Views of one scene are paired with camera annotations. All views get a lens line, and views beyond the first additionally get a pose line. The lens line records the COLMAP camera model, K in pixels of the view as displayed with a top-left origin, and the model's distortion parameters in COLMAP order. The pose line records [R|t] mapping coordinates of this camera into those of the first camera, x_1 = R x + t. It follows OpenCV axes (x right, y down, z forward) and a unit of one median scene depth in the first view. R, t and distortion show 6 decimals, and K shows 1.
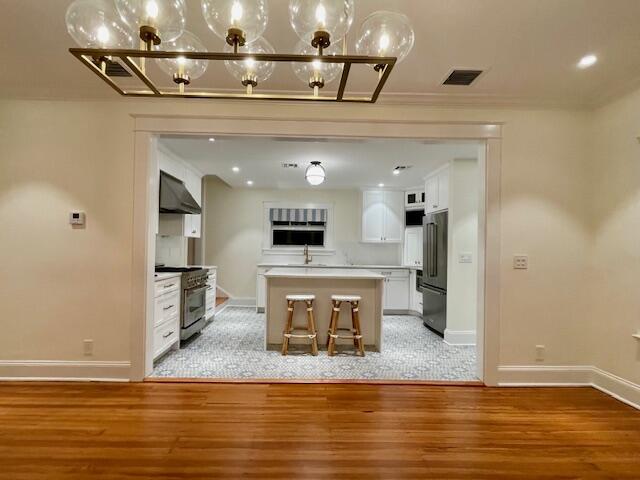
lens RADIAL K [[322.2, 0, 312.6], [0, 322.2, 243.2], [0, 0, 1]] dist [-0.001061, 0.000363]
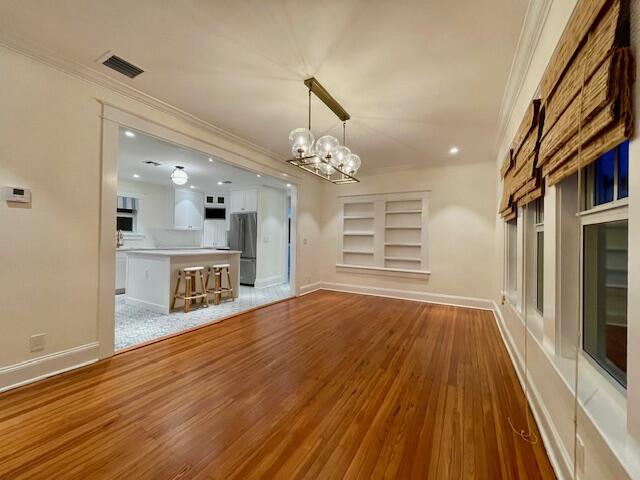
lens RADIAL K [[257.1, 0, 320.0], [0, 257.1, 240.0], [0, 0, 1]] dist [0.009823, -0.000028]
pose [[0.509122, -0.008938, 0.860648, -0.699487], [-0.023167, 0.999441, 0.024084, 0.003742], [-0.860382, -0.032201, 0.508631, -0.020496]]
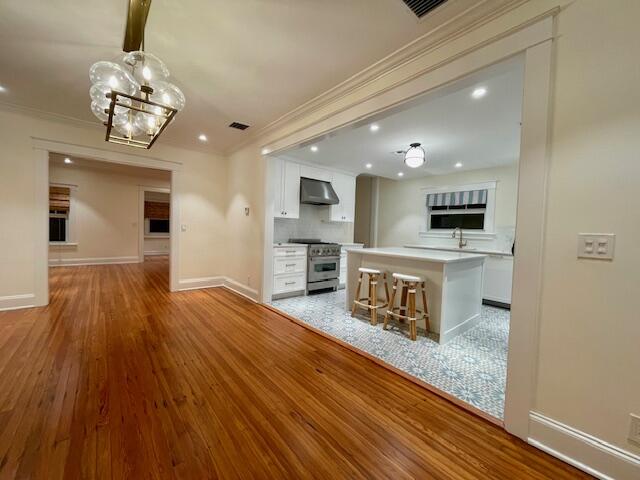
lens RADIAL K [[259.4, 0, 320.0], [0, 259.4, 240.0], [0, 0, 1]] dist [-0.001133, -0.000052]
pose [[0.631371, 0.033837, -0.774742, 0.544649], [-0.010401, 0.999327, 0.035170, 0.028649], [0.775411, -0.014147, 0.631298, 0.290721]]
